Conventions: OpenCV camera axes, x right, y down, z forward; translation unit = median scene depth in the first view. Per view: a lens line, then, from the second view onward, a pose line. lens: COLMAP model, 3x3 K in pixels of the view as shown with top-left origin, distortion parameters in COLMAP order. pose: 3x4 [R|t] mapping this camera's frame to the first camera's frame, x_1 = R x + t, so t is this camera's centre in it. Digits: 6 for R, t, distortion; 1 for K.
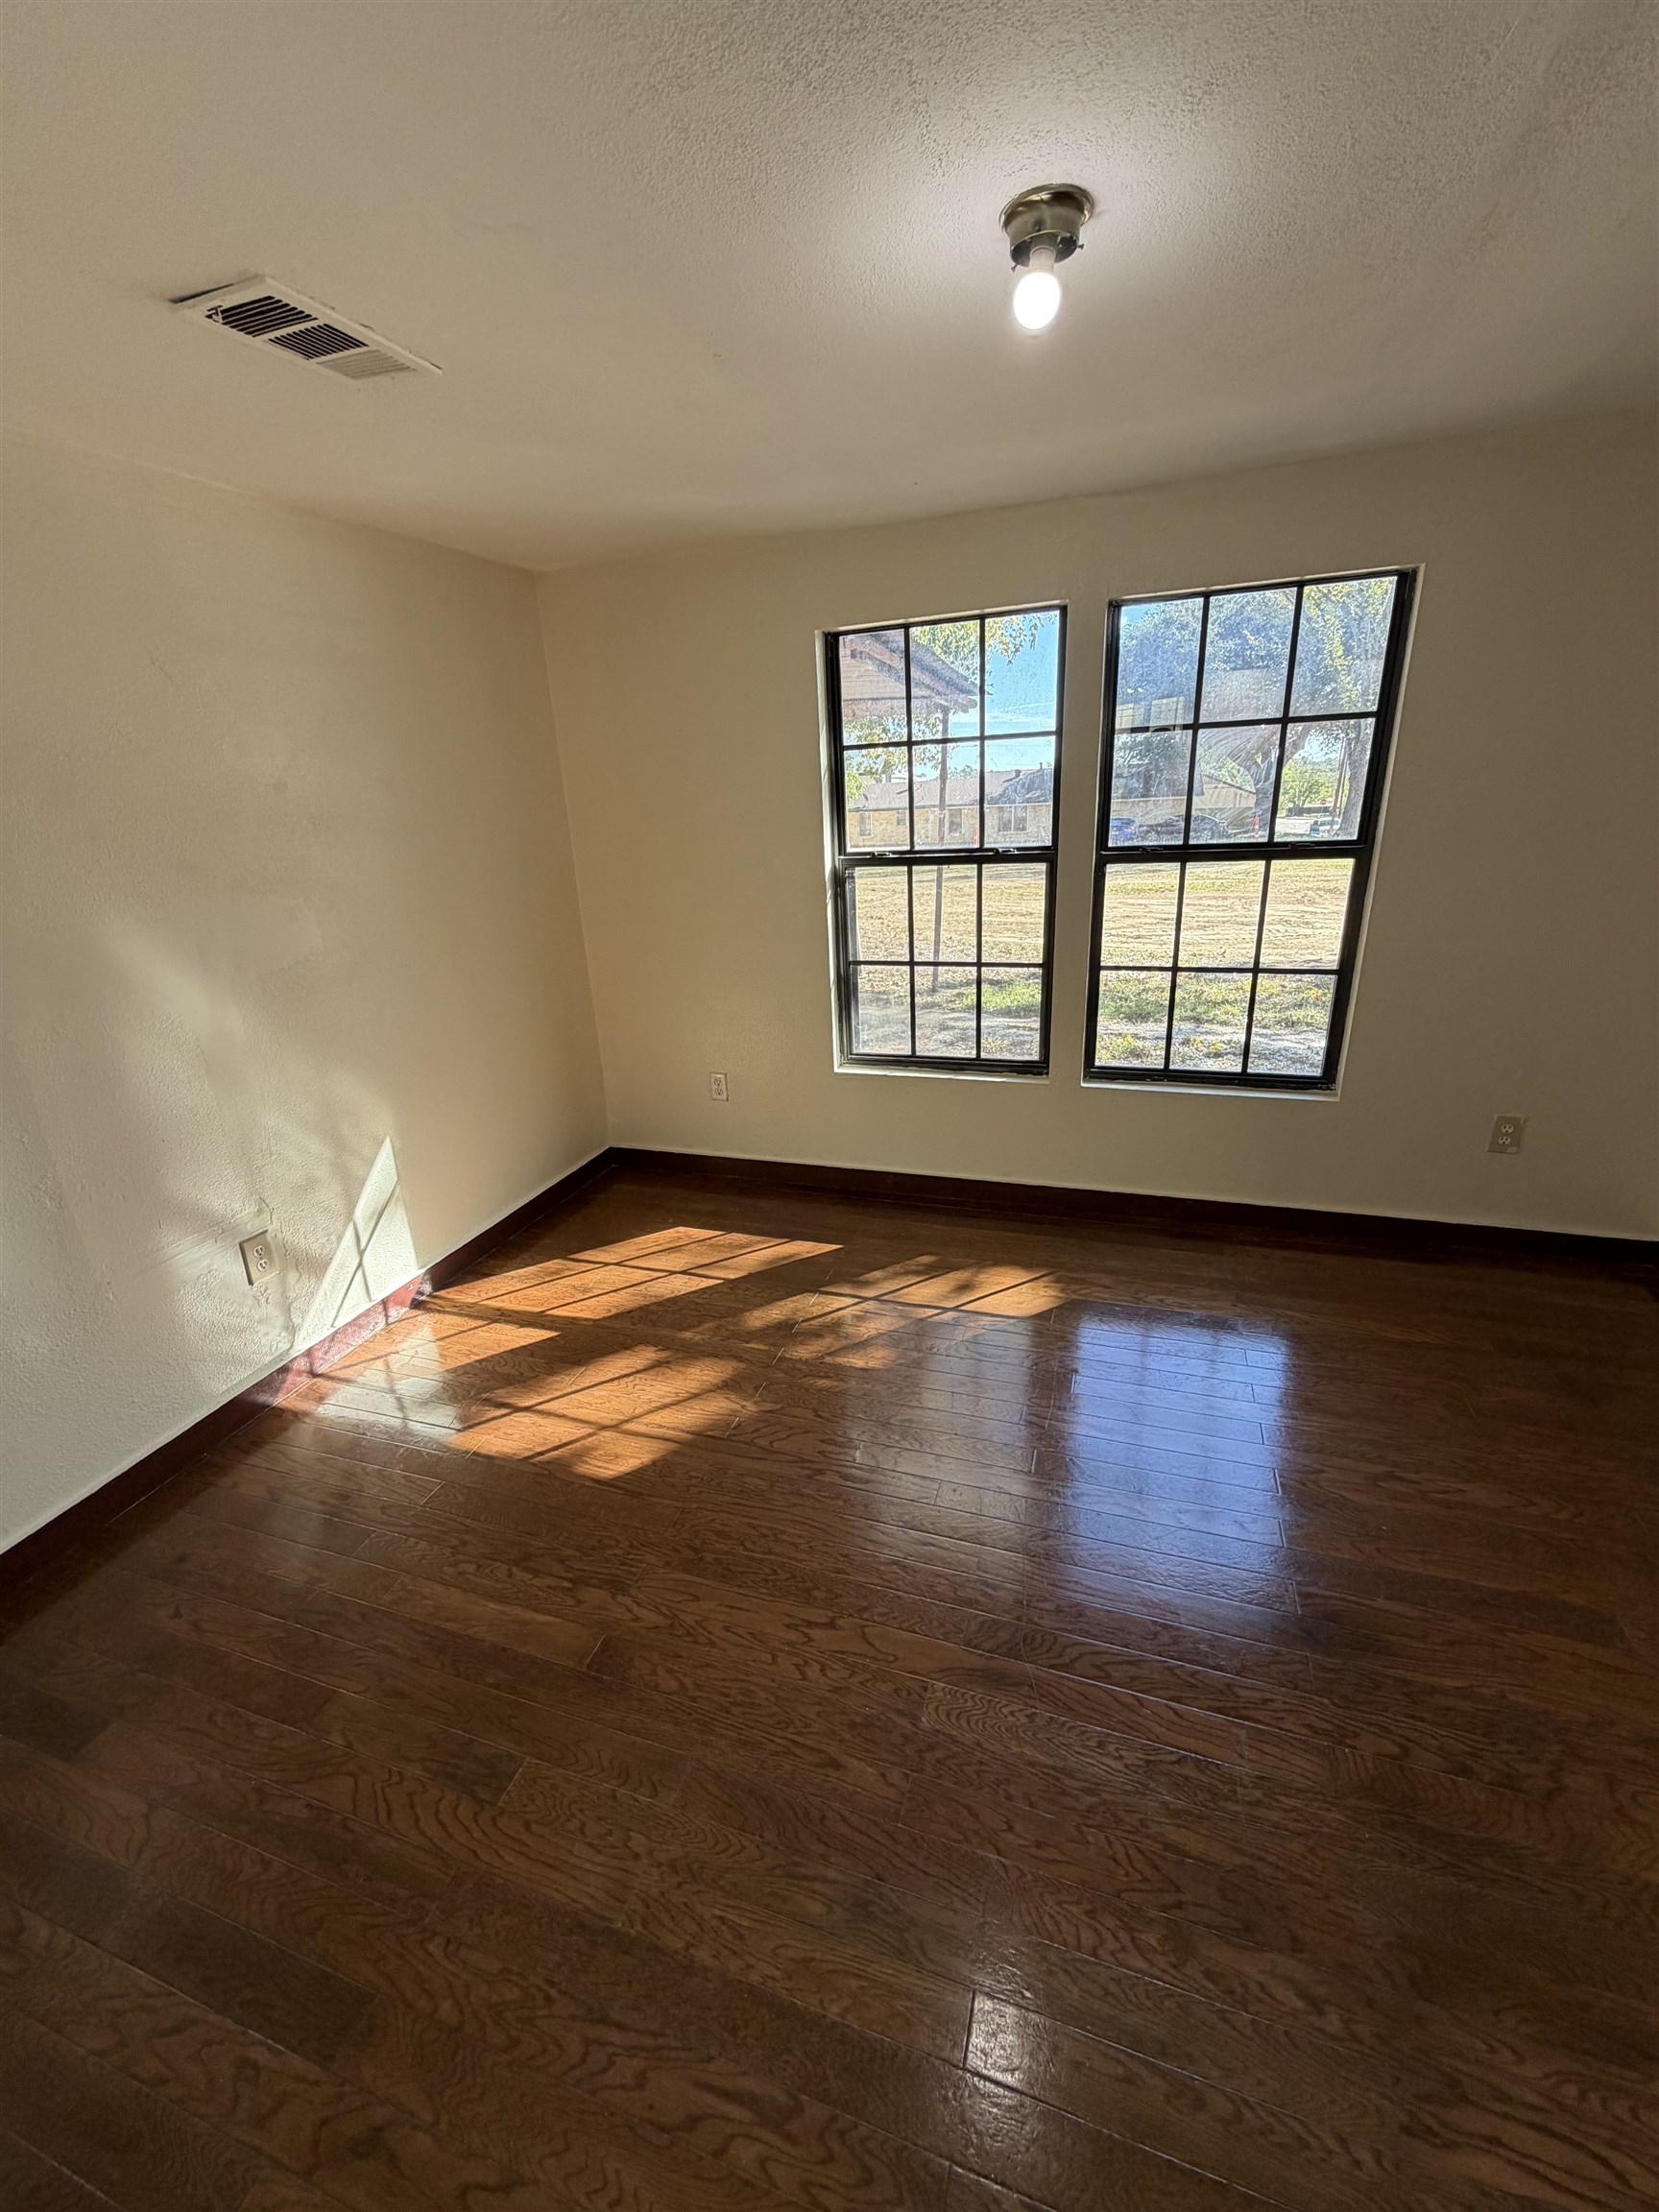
lens RADIAL K [[943.8, 0, 829.5], [0, 943.8, 1106.0], [0, 0, 1]] dist [0.031264, 0.000188]
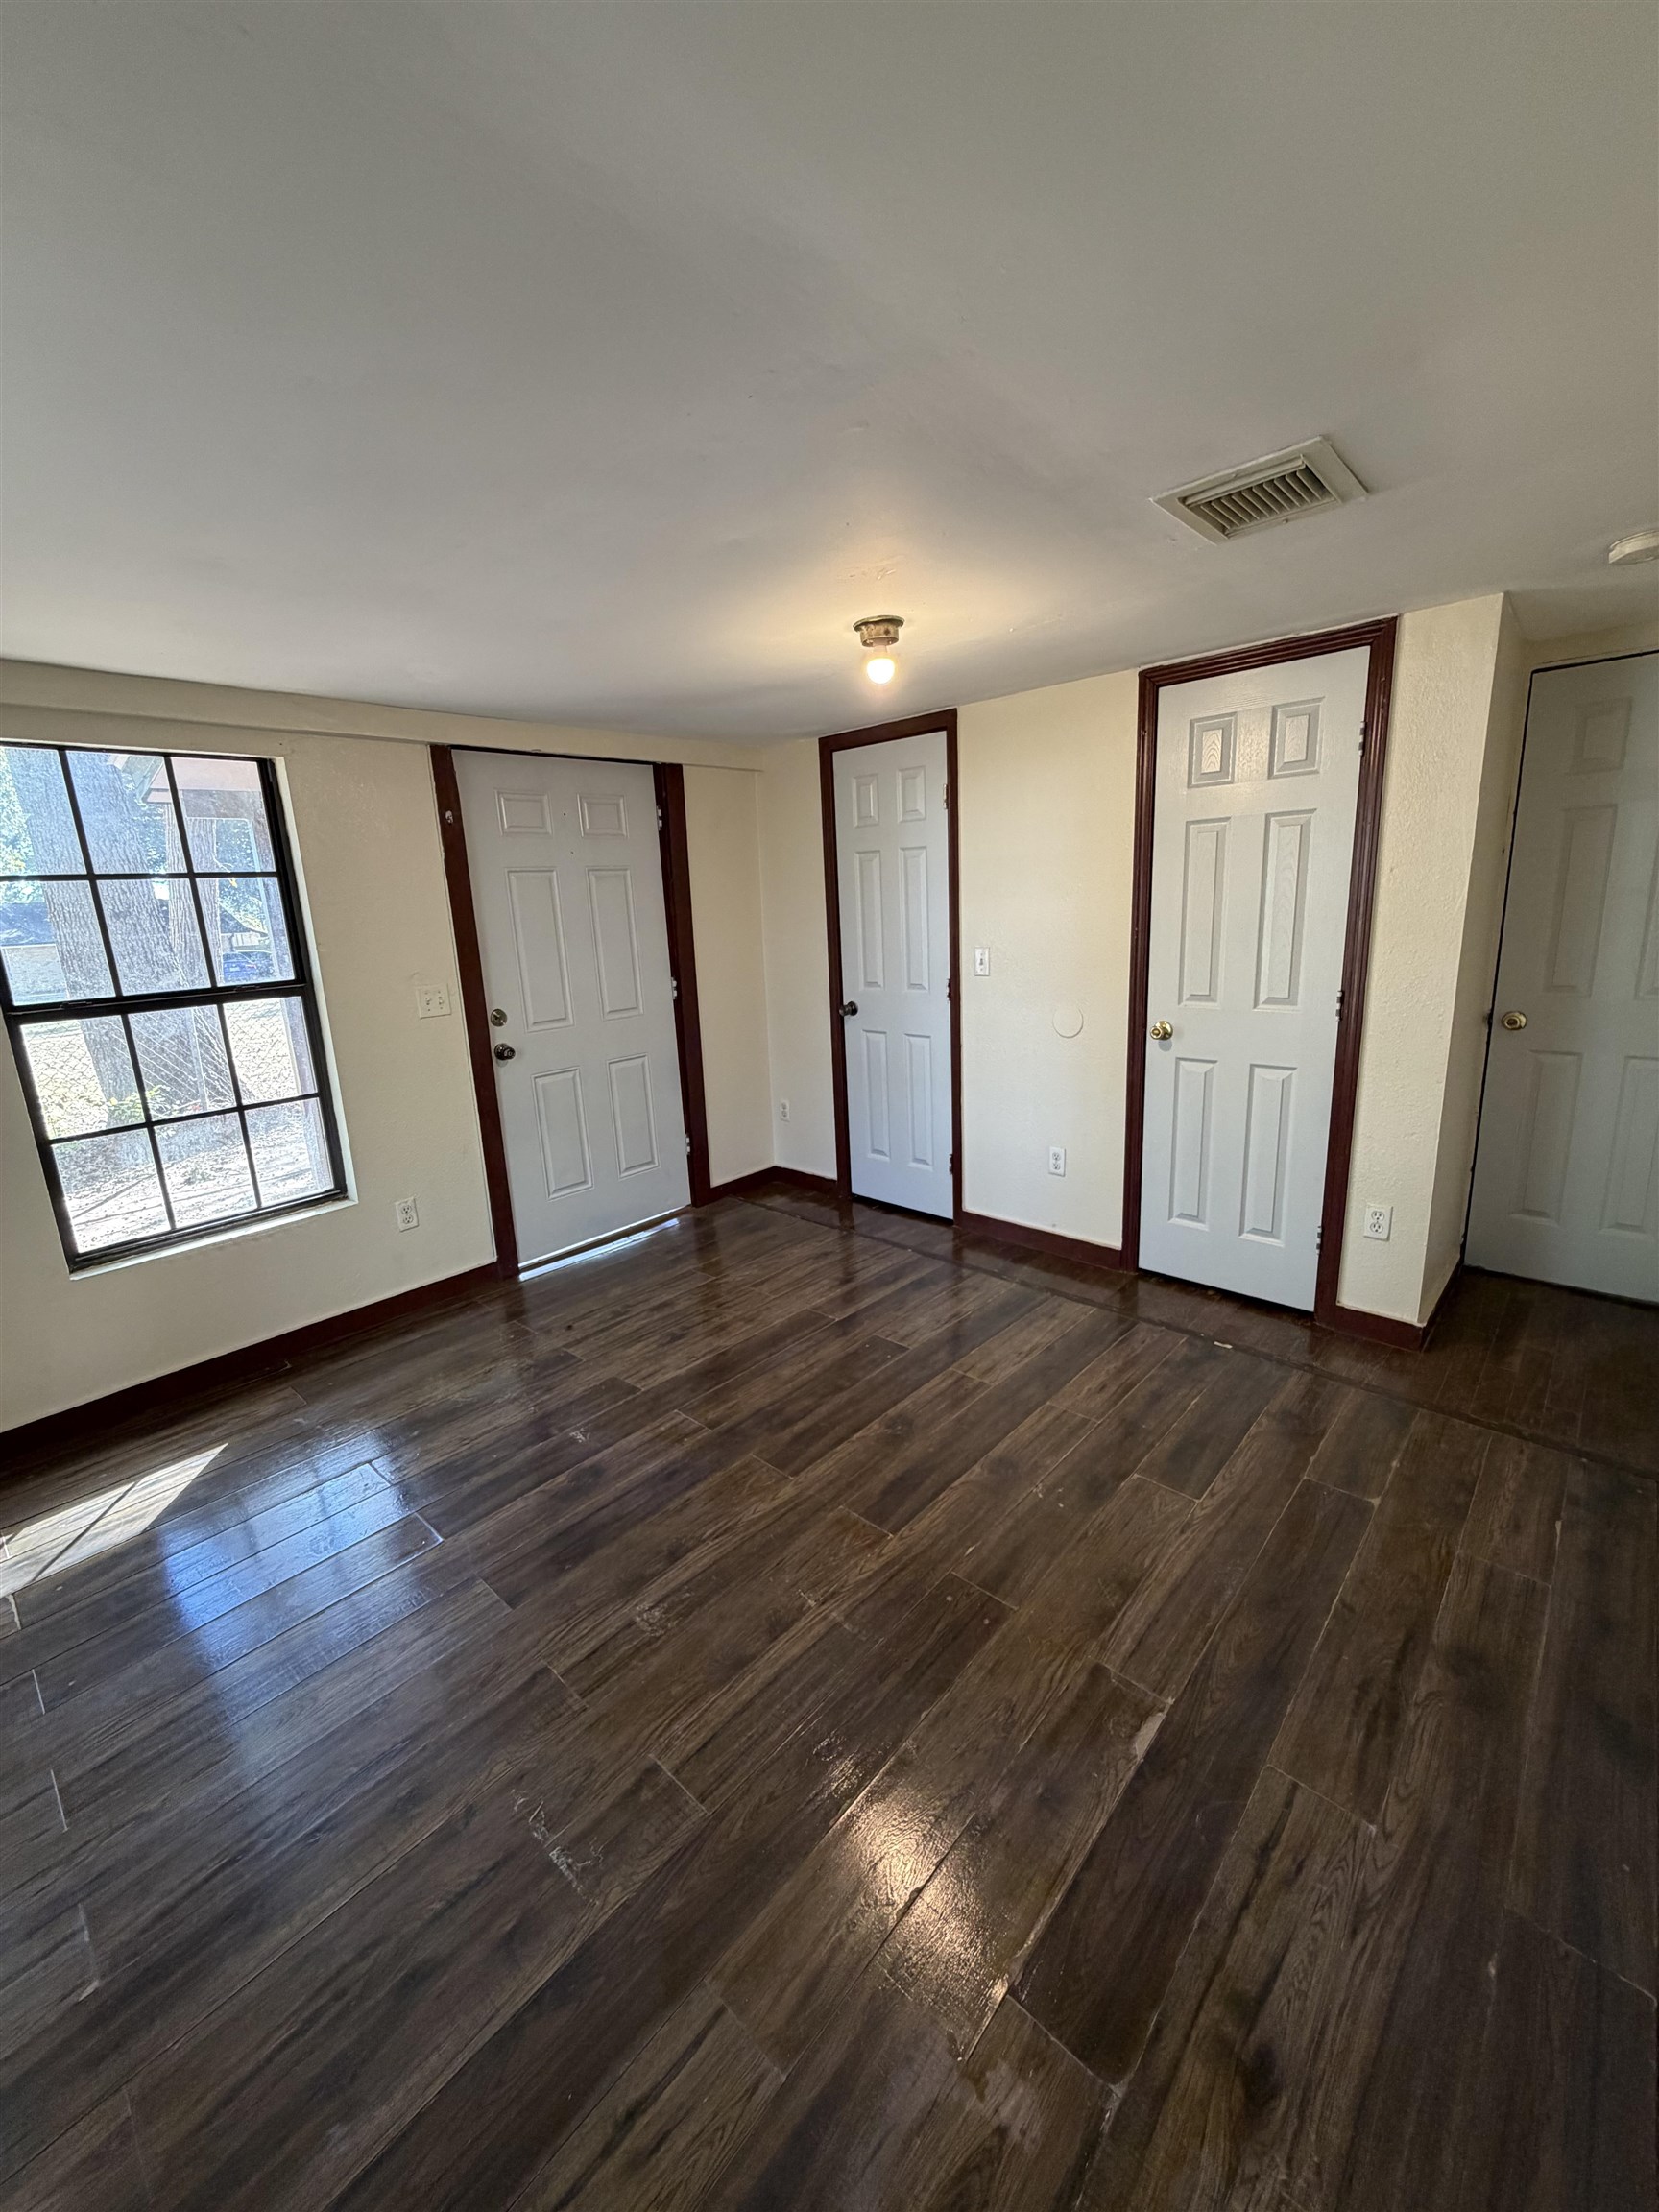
lens RADIAL K [[869.3, 0, 829.5], [0, 869.3, 1106.0], [0, 0, 1]] dist [0.001480, 0.000376]
pose [[0.399795, -0.196882, 0.895211, -0.151791], [0.314527, 0.946827, 0.067768, -0.010204], [-0.860951, 0.254474, 0.440461, 0.046128]]
